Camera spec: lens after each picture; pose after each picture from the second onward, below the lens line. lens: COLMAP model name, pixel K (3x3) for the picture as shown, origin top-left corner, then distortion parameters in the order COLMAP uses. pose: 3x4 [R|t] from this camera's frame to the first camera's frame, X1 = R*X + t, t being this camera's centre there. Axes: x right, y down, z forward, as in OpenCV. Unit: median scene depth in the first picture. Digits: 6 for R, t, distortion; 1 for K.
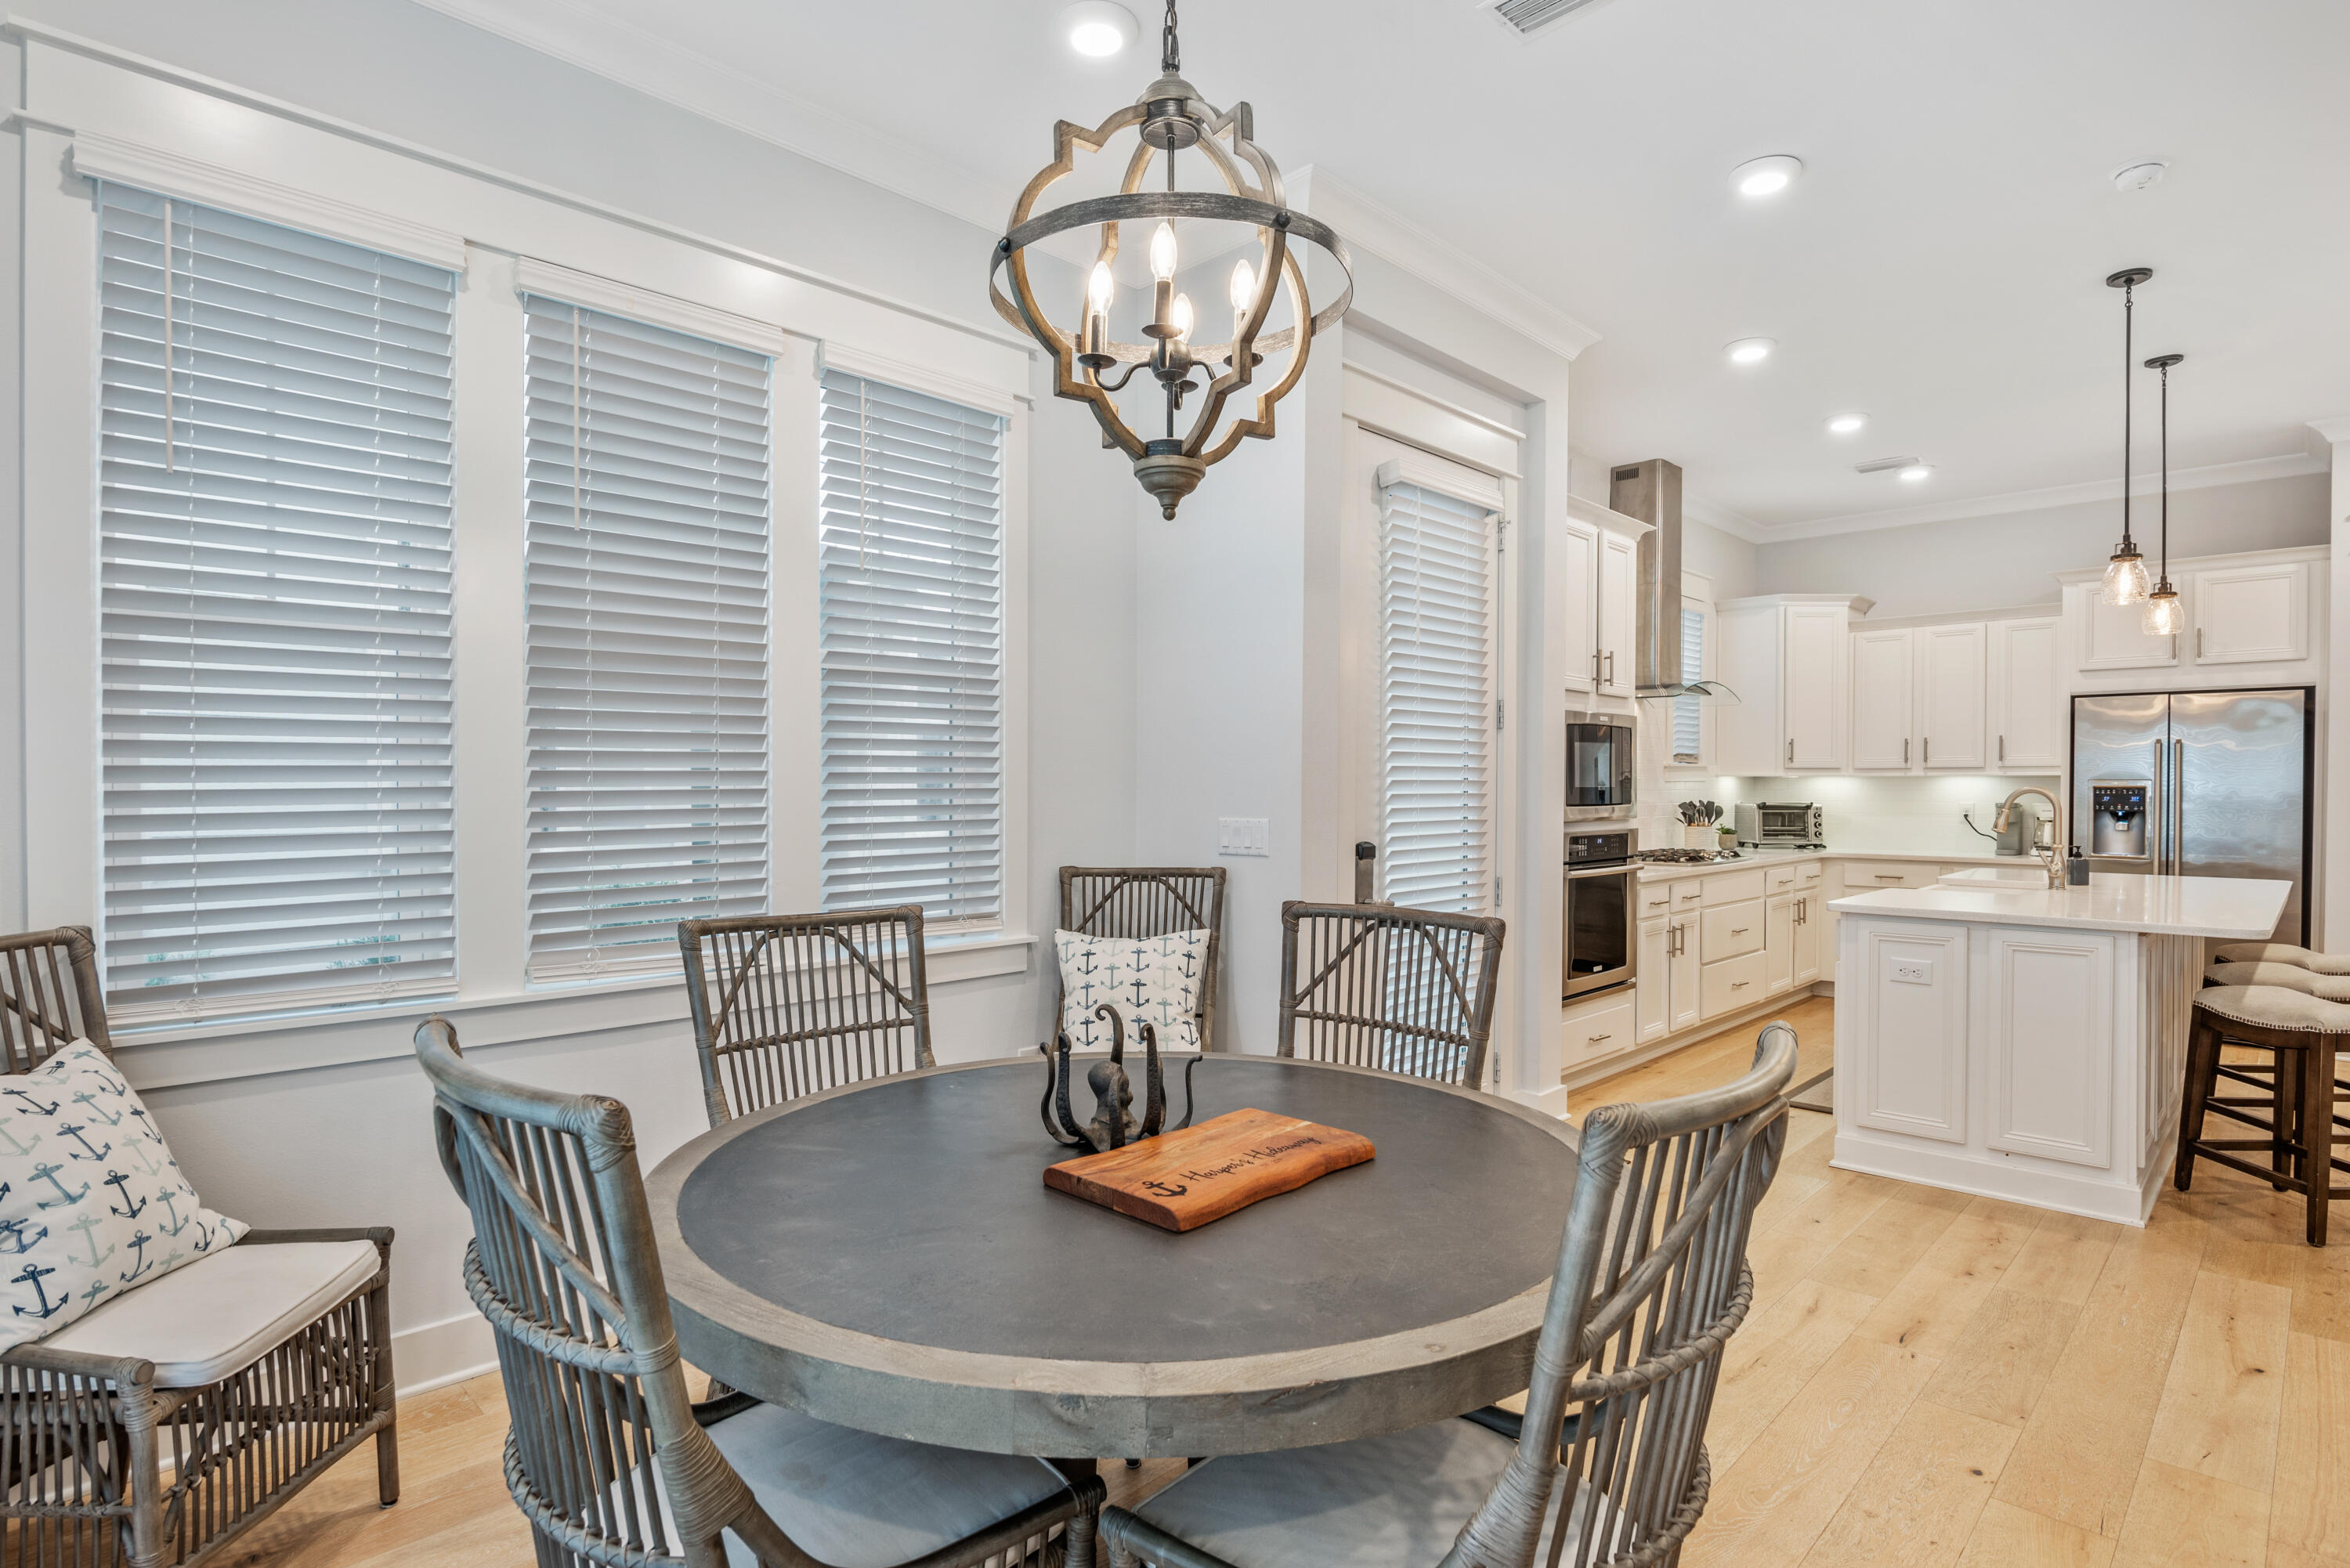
lens RADIAL K [[1226.5, 0, 1174.8], [0, 1226.5, 797.7], [0, 0, 1]] dist [-0.003438, -0.000529]
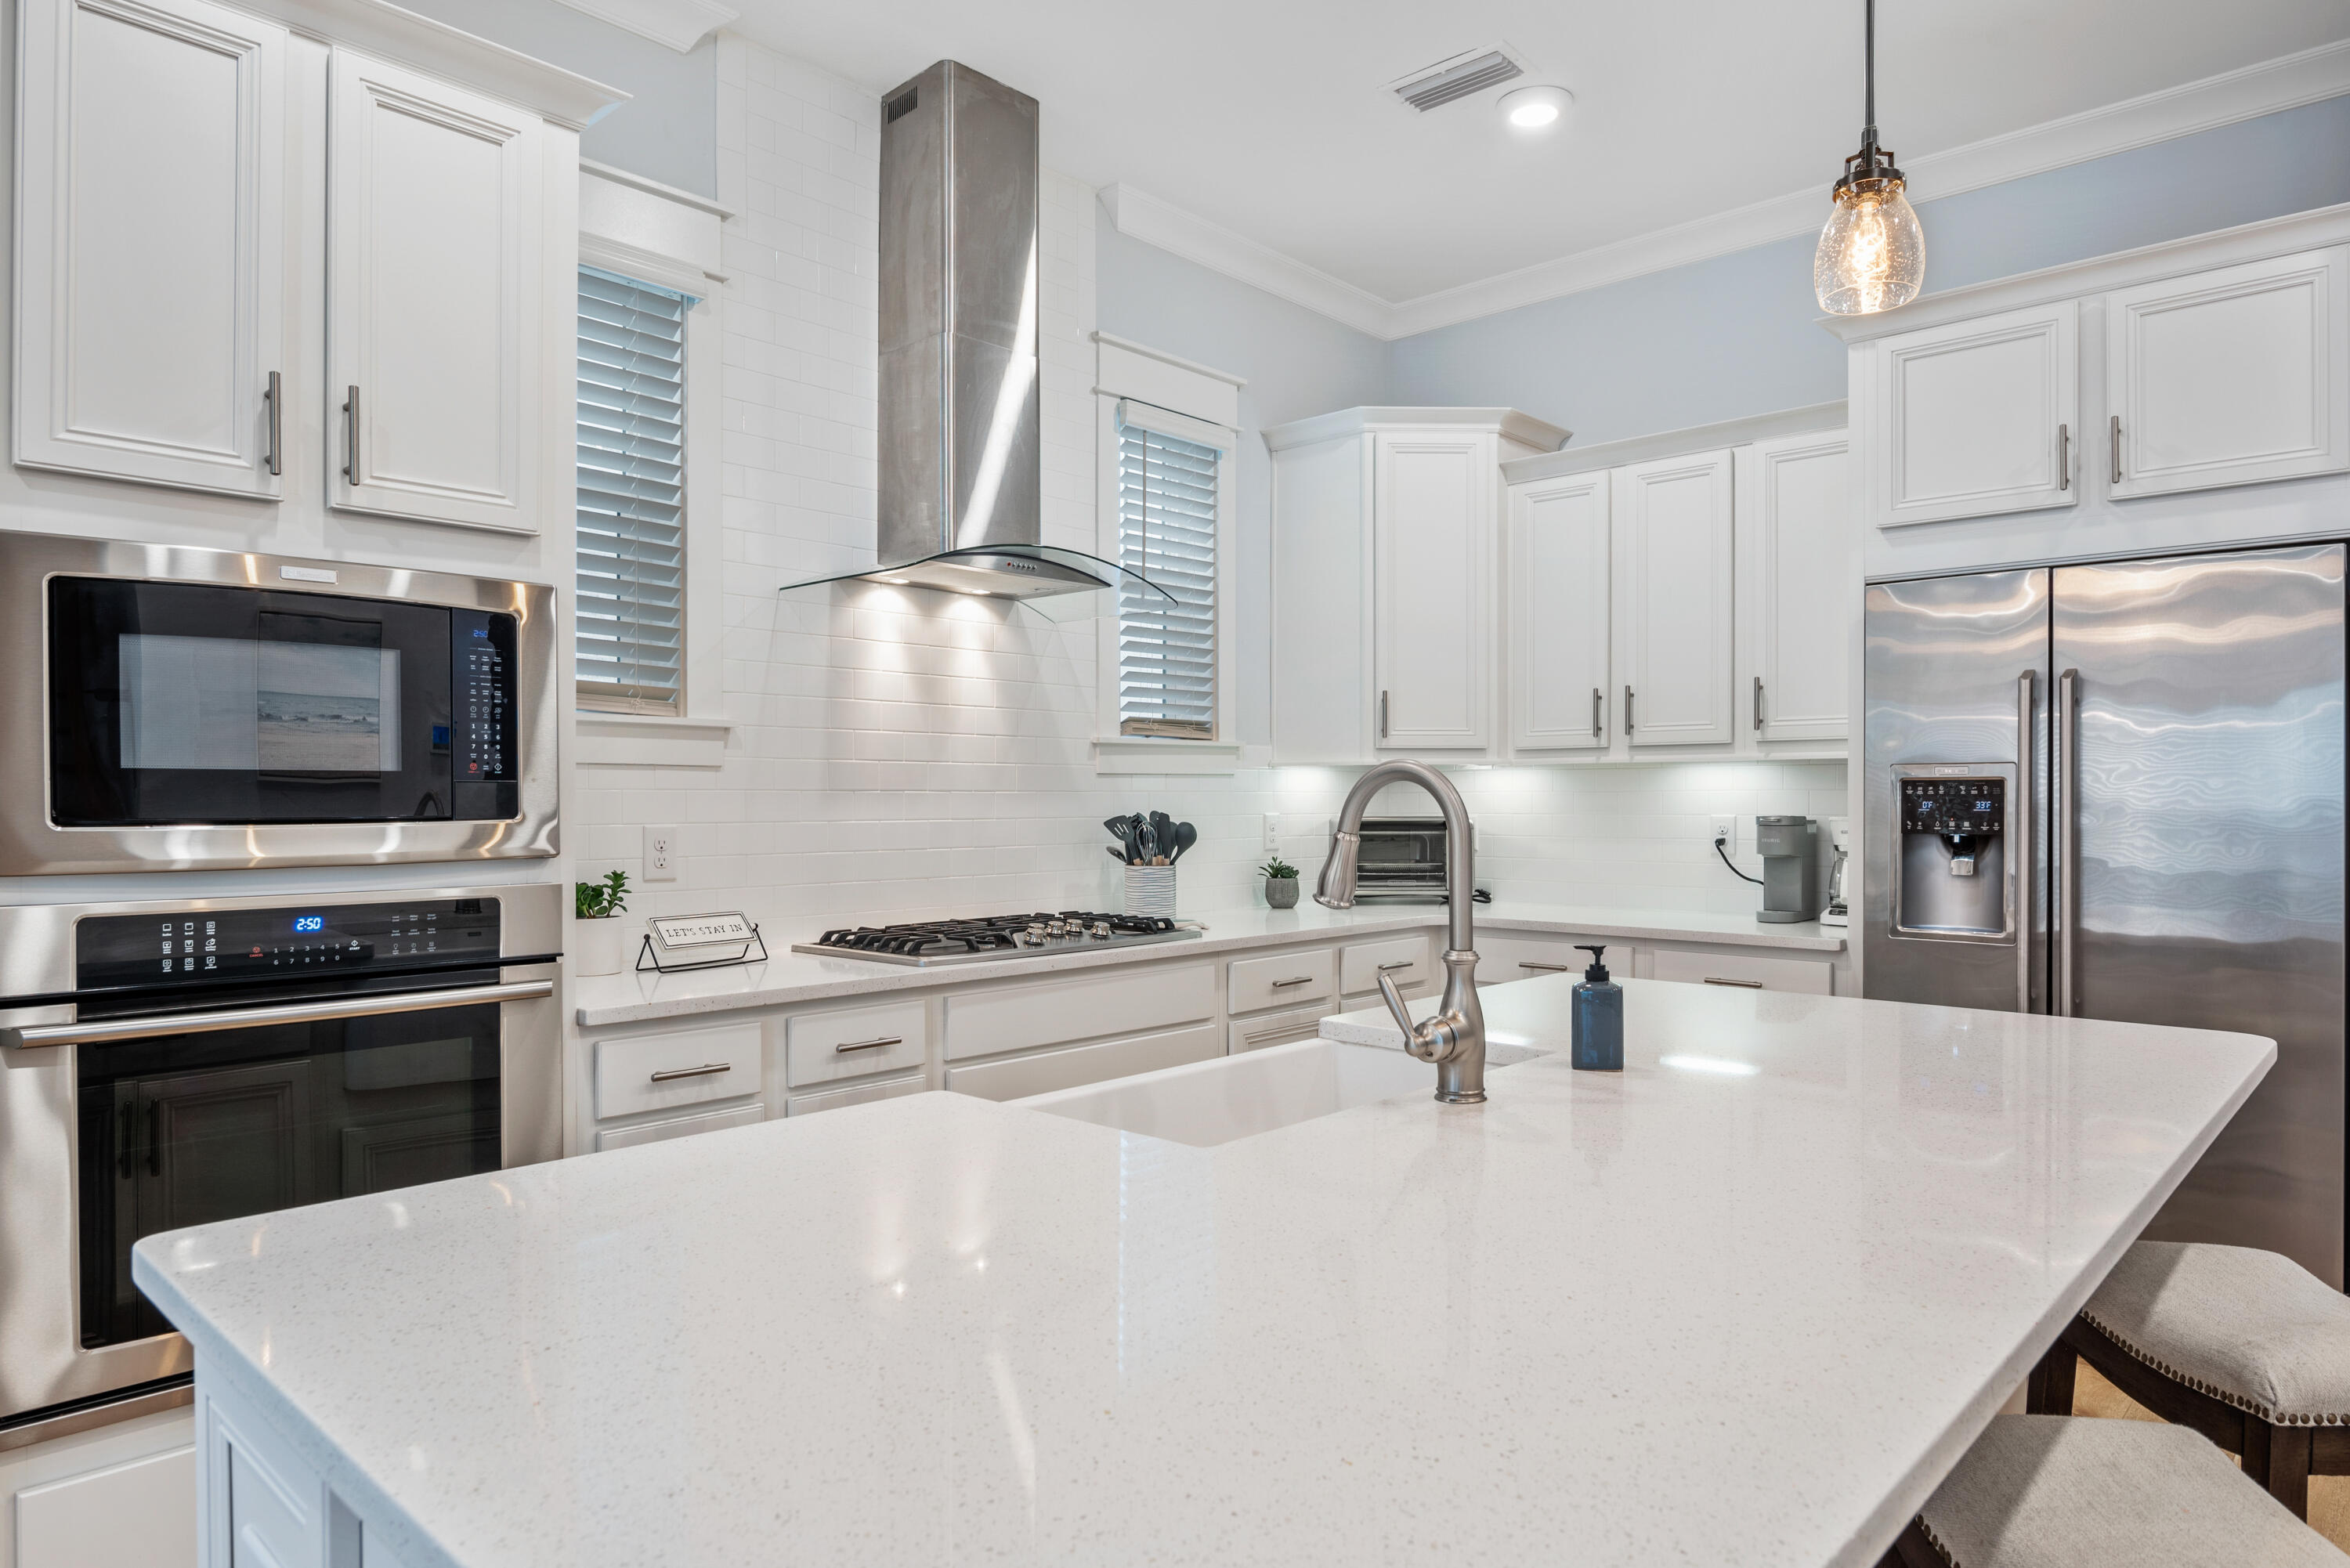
lens RADIAL K [[1454.1, 0, 1140.2], [0, 1454.1, 802.6], [0, 0, 1]] dist [-0.002893, 0.000151]
pose [[0.999965, -0.001907, 0.008127, 0.503551], [0.001970, 0.999968, -0.007696, 0.003550], [-0.008112, 0.007711, 0.999937, 0.503355]]
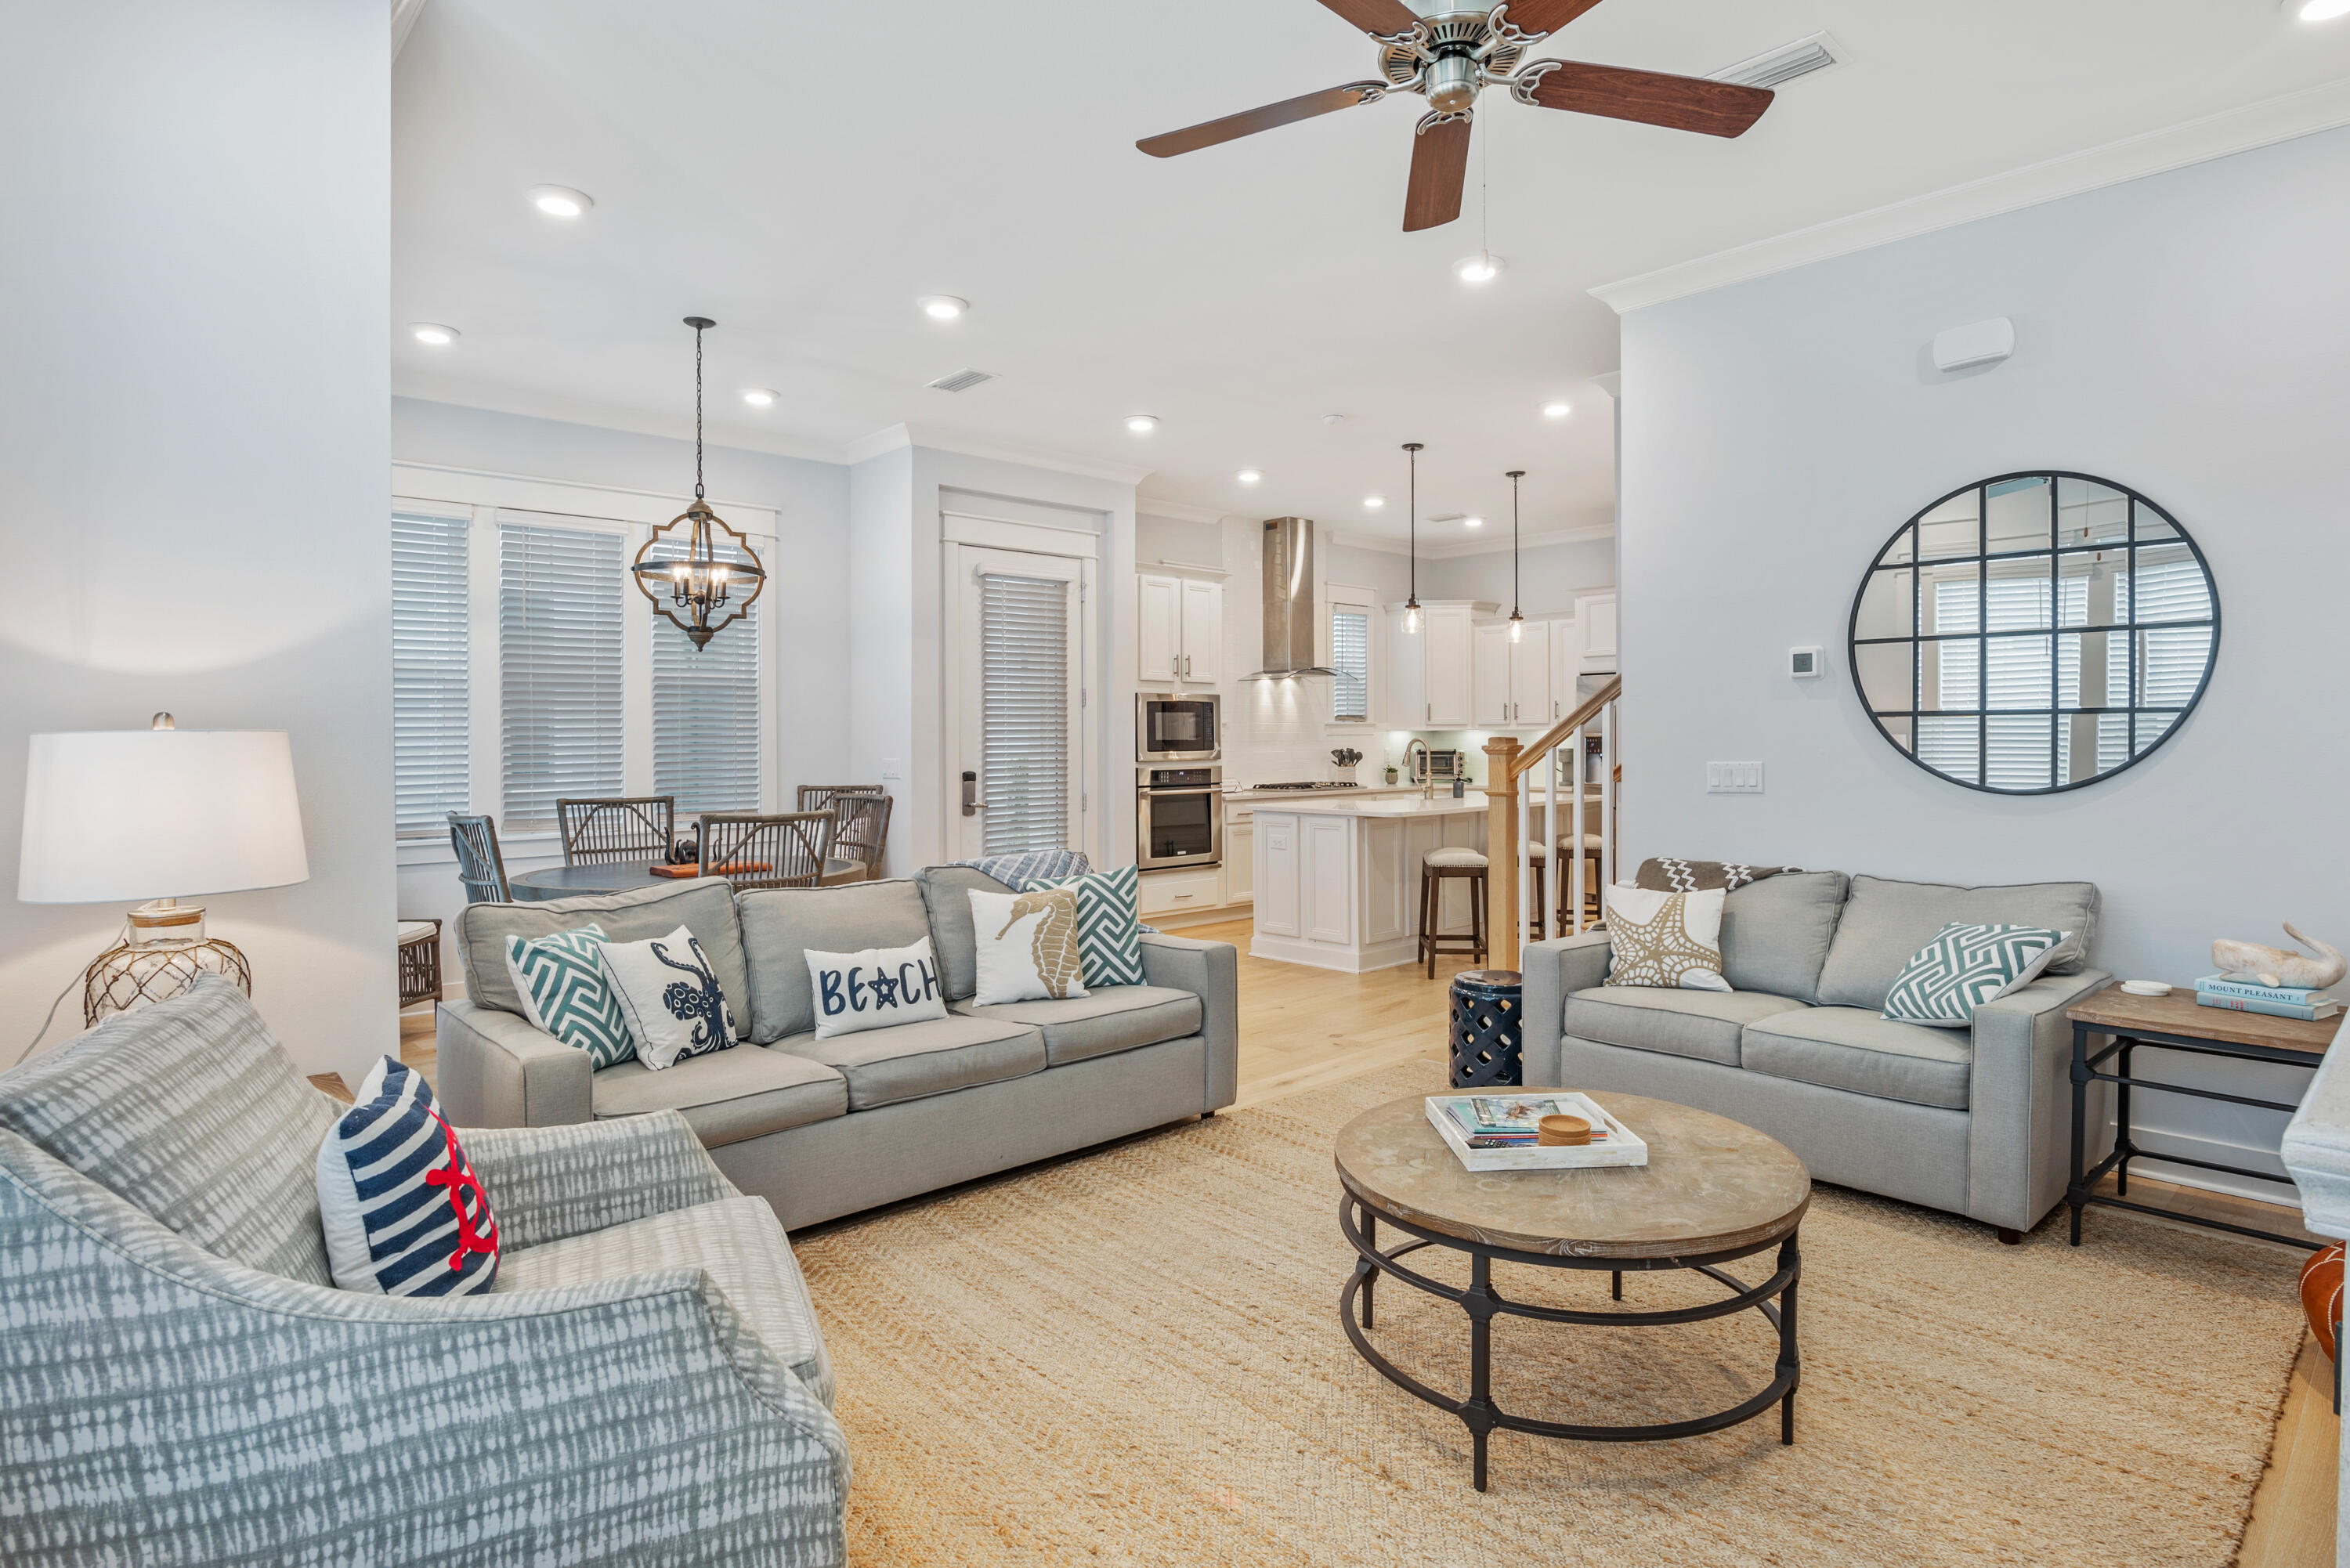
lens RADIAL K [[1271.5, 0, 1207.0], [0, 1271.5, 740.0], [0, 0, 1]] dist [-0.000987, -0.000217]
pose [[0.999494, -0.006750, -0.031079, 0.375077], [0.006478, 0.999940, -0.008868, 0.005727], [0.031137, 0.008662, 0.999478, -0.576830]]
